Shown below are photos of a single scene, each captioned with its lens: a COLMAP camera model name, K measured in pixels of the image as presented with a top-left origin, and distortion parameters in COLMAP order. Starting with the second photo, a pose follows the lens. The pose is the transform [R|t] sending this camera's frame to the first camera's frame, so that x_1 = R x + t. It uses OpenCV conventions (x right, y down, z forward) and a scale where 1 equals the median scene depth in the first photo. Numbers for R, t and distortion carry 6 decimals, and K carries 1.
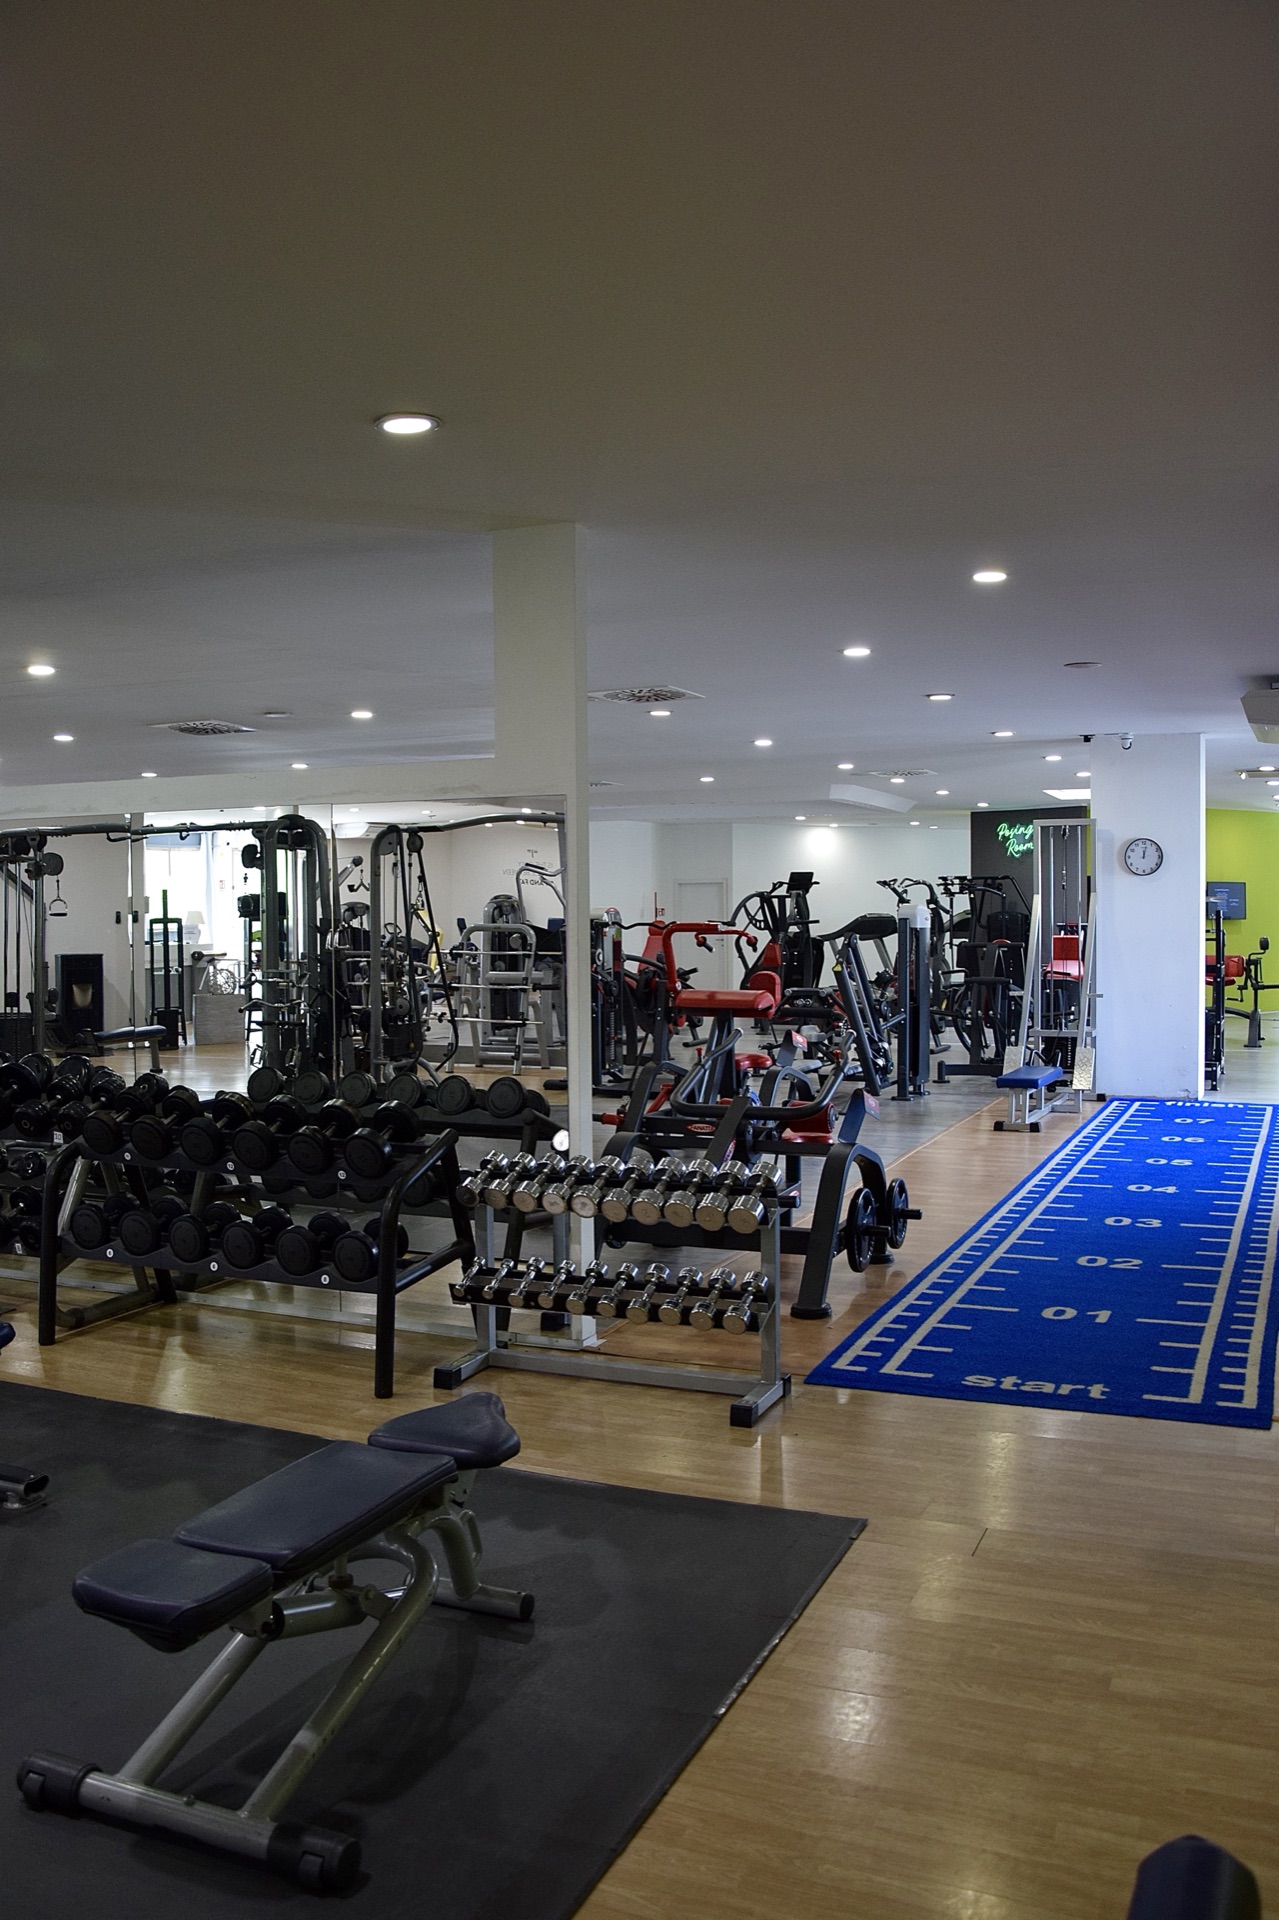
lens RADIAL K [[1536.5, 0, 639.5], [0, 1536.5, 960.0], [0, 0, 1]] dist [-0.166262, 0.126982]
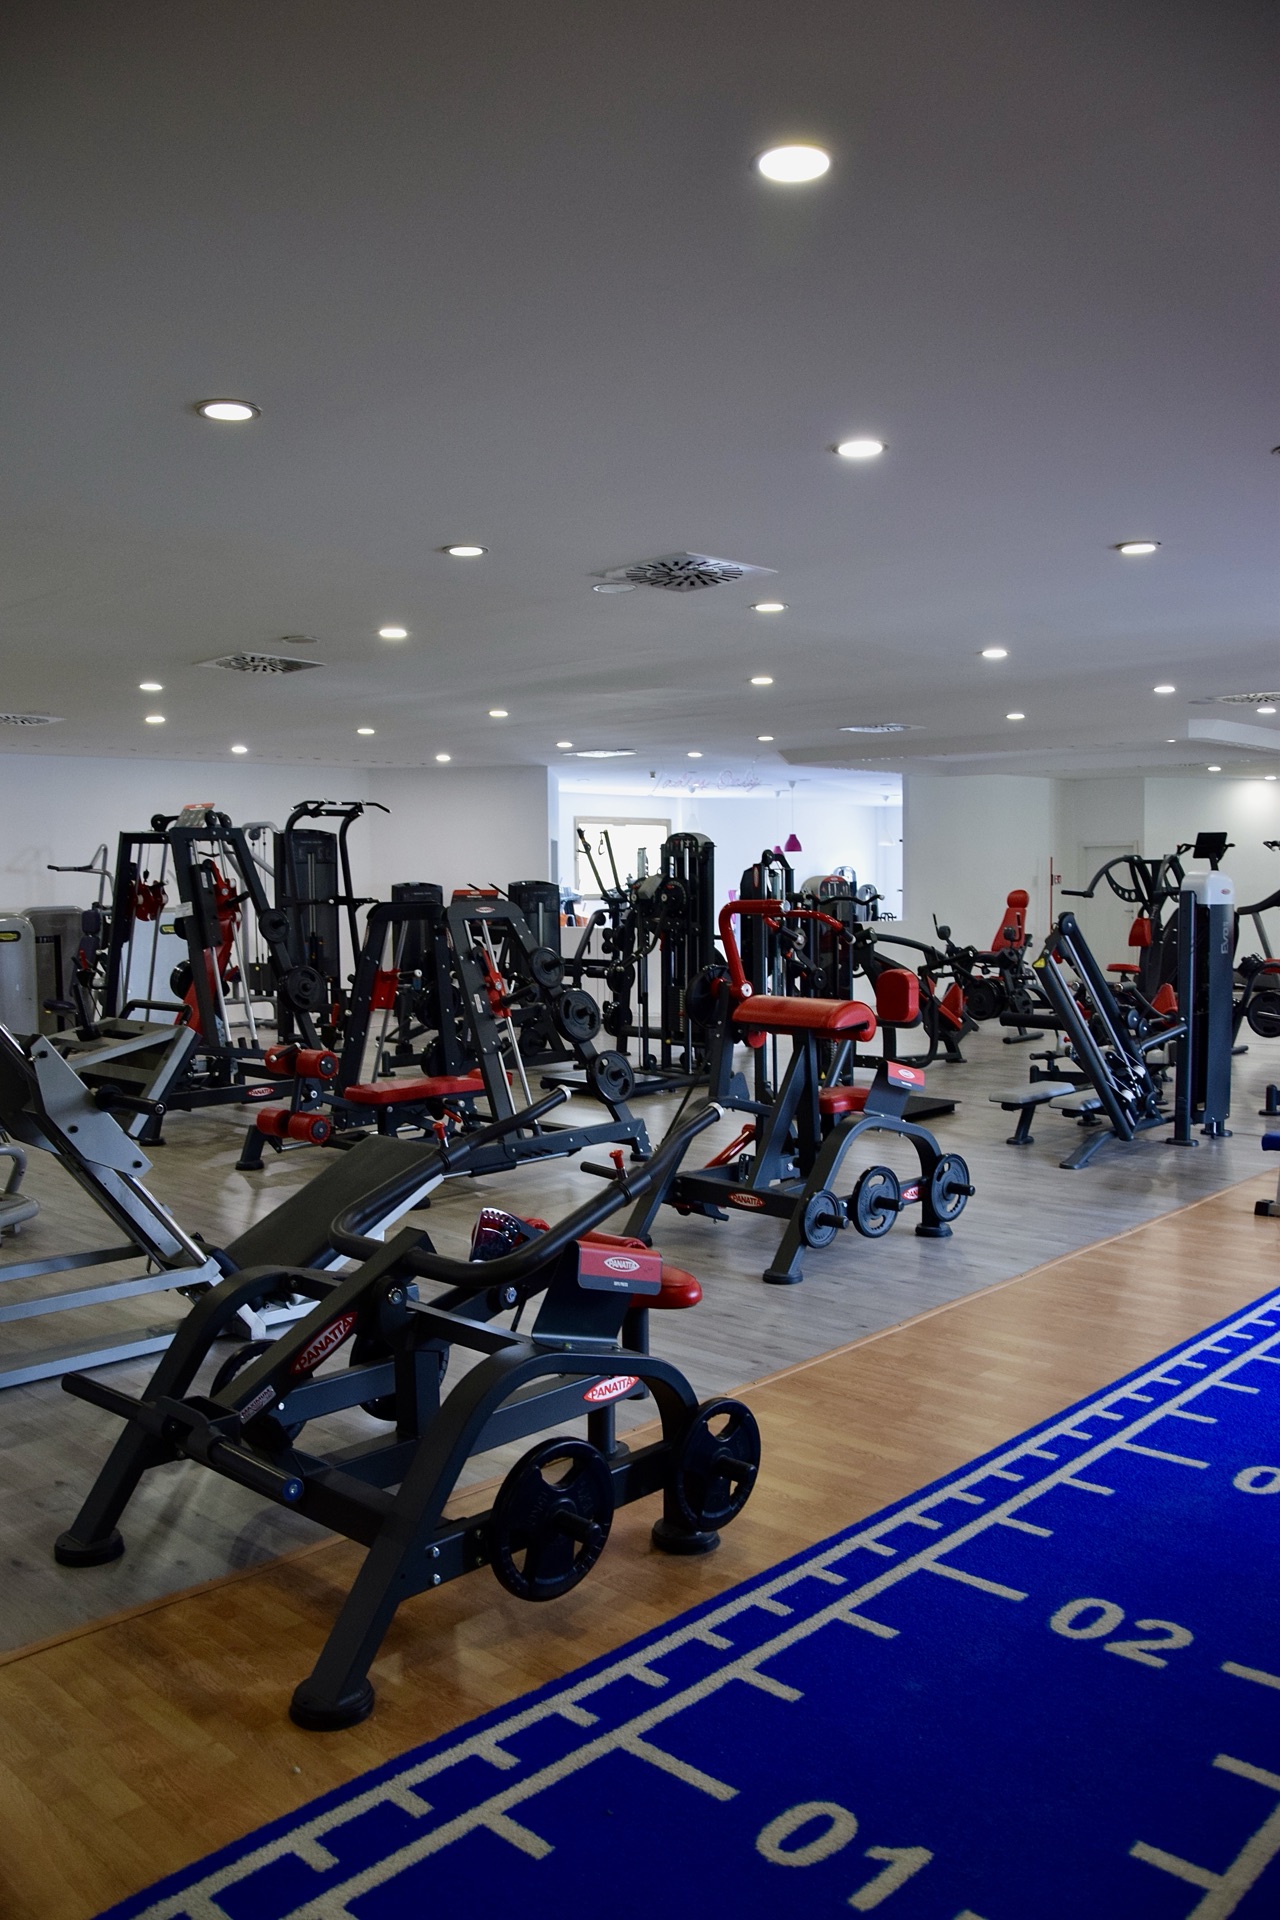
lens RADIAL K [[1491.8, 0, 640.9], [0, 1491.8, 986.9], [0, 0, 1]] dist [-0.160732, 0.121339]
pose [[0.941473, 0.019945, -0.336497, 0.162737], [-0.005615, 0.999037, 0.043506, -0.010932], [0.337040, -0.039070, 0.940679, 0.270714]]
